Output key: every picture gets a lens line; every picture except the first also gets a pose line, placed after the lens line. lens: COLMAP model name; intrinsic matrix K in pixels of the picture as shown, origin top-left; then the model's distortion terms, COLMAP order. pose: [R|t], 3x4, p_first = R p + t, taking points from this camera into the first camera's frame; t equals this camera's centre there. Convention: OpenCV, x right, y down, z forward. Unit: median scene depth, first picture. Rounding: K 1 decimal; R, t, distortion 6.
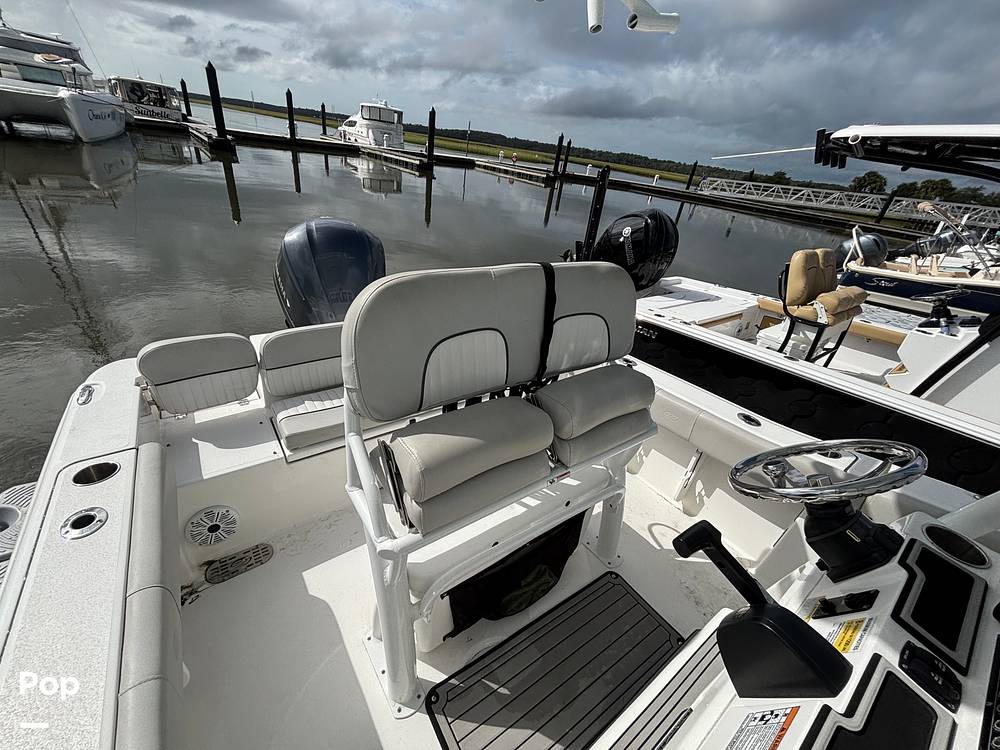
lens RADIAL K [[401.3, 0, 500.0], [0, 401.3, 375.0], [0, 0, 1]] dist [0.001150, 0.000199]
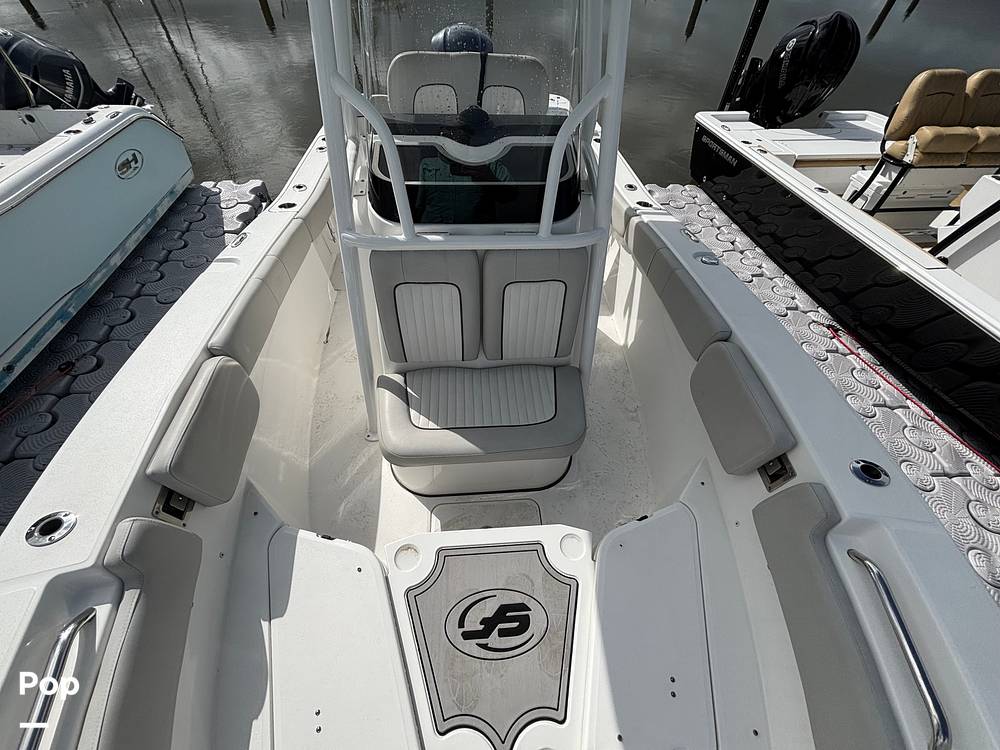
lens RADIAL K [[401.3, 0, 500.0], [0, 401.3, 375.0], [0, 0, 1]] dist [0.001150, 0.000199]
pose [[0.849101, 0.338689, -0.405361, 0.408129], [-0.187126, 0.910491, 0.368769, 0.111986], [0.493976, -0.237269, 0.836476, -0.261155]]
